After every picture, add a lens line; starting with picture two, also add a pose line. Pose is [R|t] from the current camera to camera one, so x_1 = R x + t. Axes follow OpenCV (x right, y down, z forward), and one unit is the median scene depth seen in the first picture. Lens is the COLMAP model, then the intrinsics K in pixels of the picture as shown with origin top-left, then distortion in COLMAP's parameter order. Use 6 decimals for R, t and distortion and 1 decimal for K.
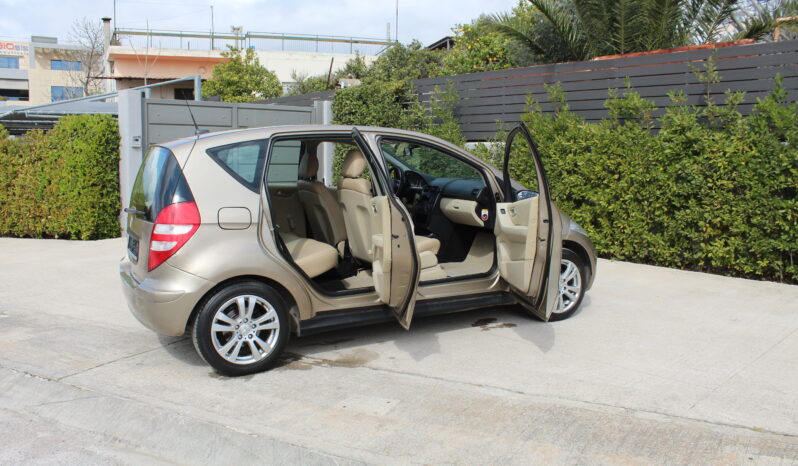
lens RADIAL K [[674.0, 0, 398.2], [0, 674.0, 248.7], [0, 0, 1]] dist [-0.162936, 0.146780]
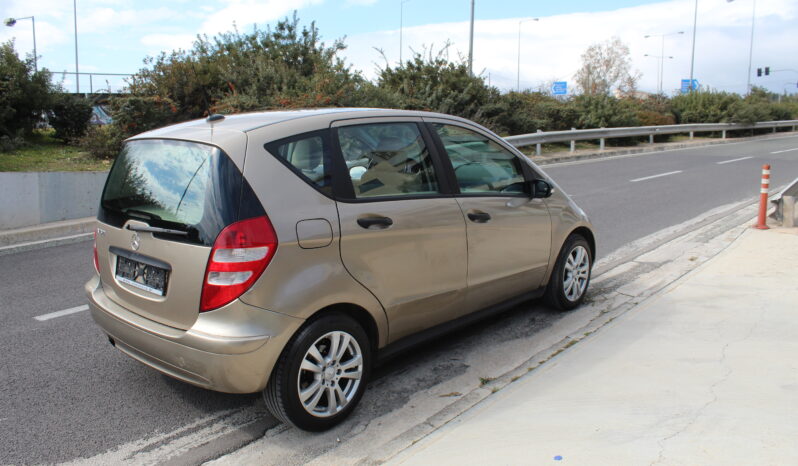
lens RADIAL K [[674.0, 0, 408.1], [0, 674.0, 253.0], [0, 0, 1]] dist [-0.162936, 0.146780]
pose [[0.939410, -0.070096, 0.335551, -0.281077], [0.048587, 0.996215, 0.072083, -0.051064], [-0.339334, -0.051412, 0.939260, 0.156364]]
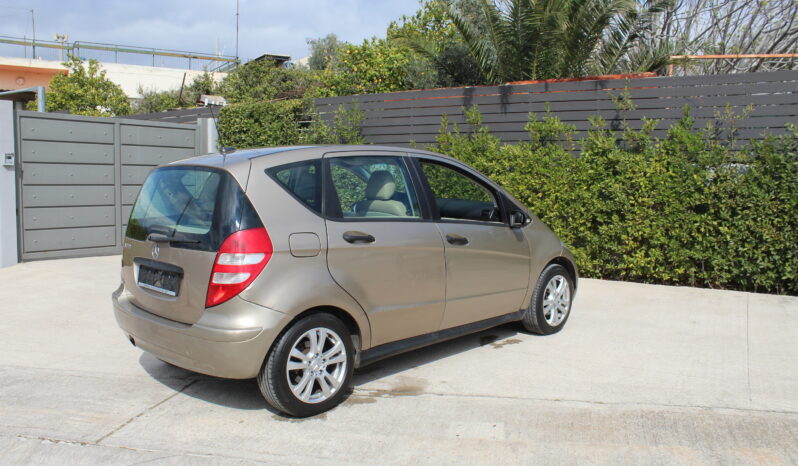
lens RADIAL K [[674.0, 0, 398.4], [0, 674.0, 249.0], [0, 0, 1]] dist [-0.162936, 0.146780]
pose [[0.957415, -0.029346, 0.287219, -0.267442], [0.037251, 0.999062, -0.022095, -0.010007], [-0.286302, 0.031854, 0.957610, 0.055303]]
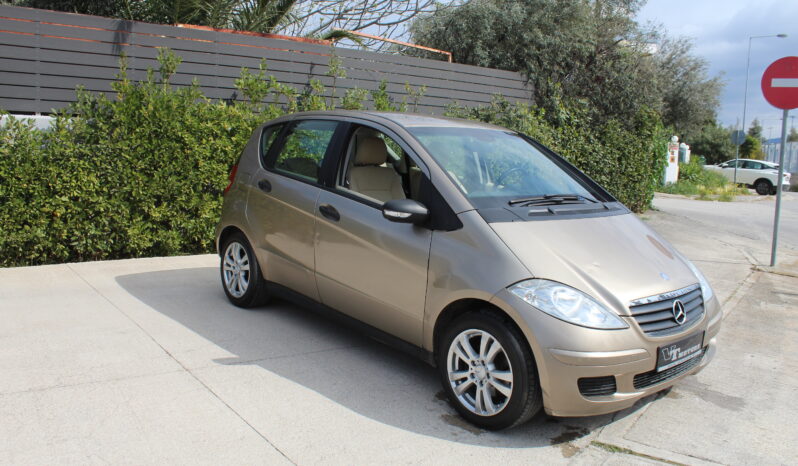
lens RADIAL K [[674.0, 0, 399.7], [0, 674.0, 239.7], [0, 0, 1]] dist [-0.162936, 0.146780]
pose [[0.107473, -0.133215, 0.985243, -0.814032], [0.097940, 0.987581, 0.122848, -0.133530], [-0.989372, 0.083292, 0.119185, 0.951240]]
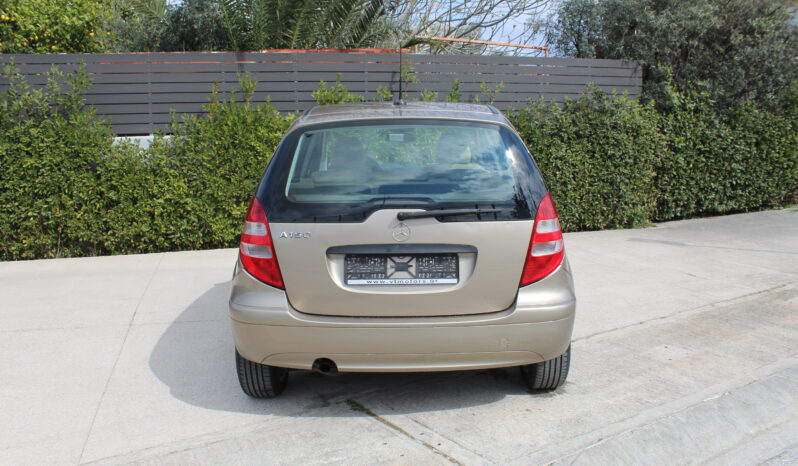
lens RADIAL K [[674.0, 0, 403.3], [0, 674.0, 239.3], [0, 0, 1]] dist [-0.162936, 0.146780]
pose [[0.482670, -0.125913, 0.866704, -0.759735], [0.141058, 0.987868, 0.064960, -0.060266], [-0.864368, 0.090901, 0.494576, 0.510522]]
